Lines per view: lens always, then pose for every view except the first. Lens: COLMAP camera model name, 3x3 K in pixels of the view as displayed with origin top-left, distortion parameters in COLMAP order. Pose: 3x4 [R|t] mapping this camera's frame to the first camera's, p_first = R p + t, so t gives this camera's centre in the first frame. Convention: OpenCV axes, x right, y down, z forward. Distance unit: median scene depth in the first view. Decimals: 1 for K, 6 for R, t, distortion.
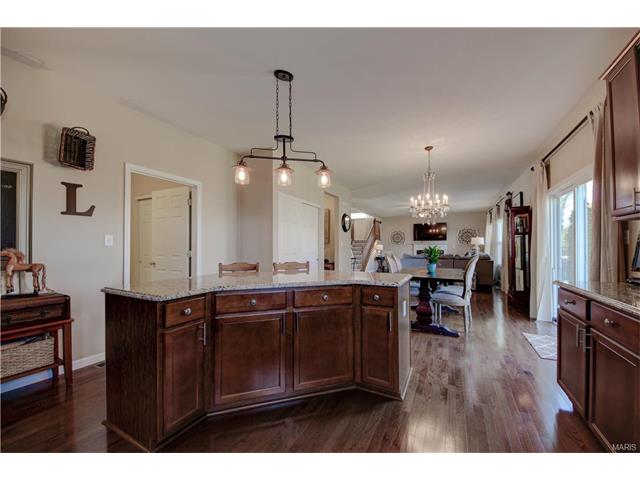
lens RADIAL K [[250.9, 0, 321.8], [0, 250.9, 245.1], [0, 0, 1]] dist [0.034710, -0.022529]
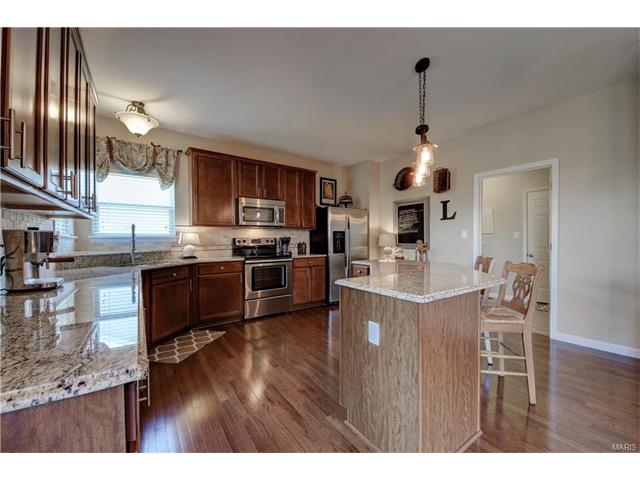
lens RADIAL K [[250.9, 0, 321.8], [0, 250.9, 245.1], [0, 0, 1]] dist [0.034710, -0.022529]
pose [[-0.446778, 0.019817, -0.894425, 0.872935], [0.005546, 0.999797, 0.019381, 0.009446], [0.894628, 0.003699, -0.446797, 1.030100]]
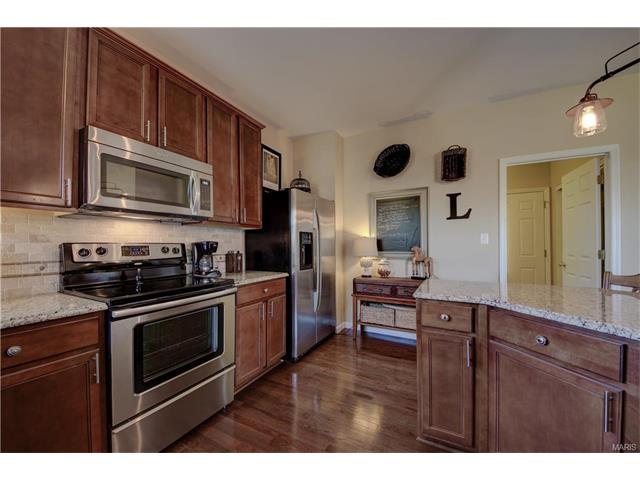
lens RADIAL K [[250.9, 0, 321.8], [0, 250.9, 245.1], [0, 0, 1]] dist [0.034710, -0.022529]
pose [[-0.006561, -0.005116, -0.999965, 0.240051], [0.007863, 0.999956, -0.005167, 0.006600], [0.999948, -0.007896, -0.006521, 0.375723]]
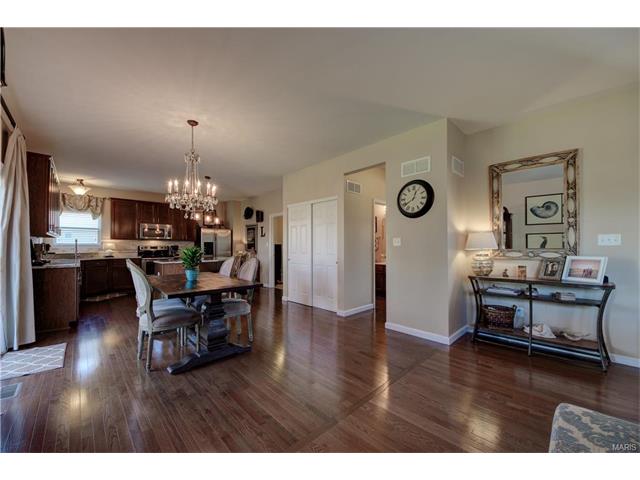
lens RADIAL K [[260.1, 0, 323.8], [0, 260.1, 246.8], [0, 0, 1]] dist [0.043703, -0.025994]
pose [[-0.319761, -0.002127, -0.947496, 1.870963], [0.002179, 0.999993, -0.002980, 0.017352], [0.947496, -0.003017, -0.319755, 2.803986]]
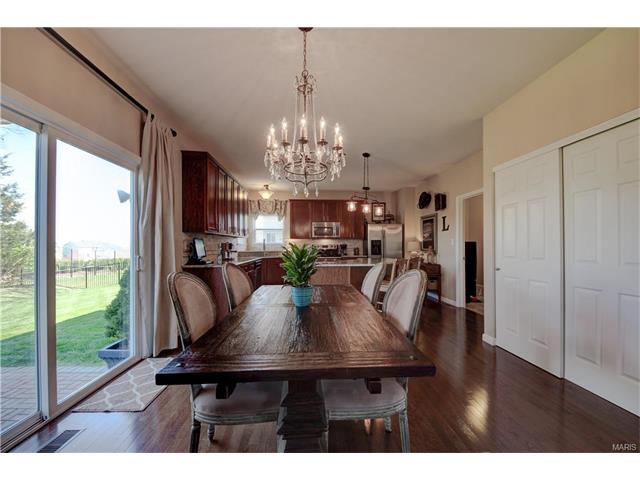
lens RADIAL K [[250.9, 0, 321.8], [0, 250.9, 245.1], [0, 0, 1]] dist [0.034710, -0.022529]
pose [[-0.852710, -0.001982, -0.522381, 1.080397], [0.002565, 0.999965, -0.007982, 0.018720], [0.522379, -0.008146, -0.852675, 2.343946]]
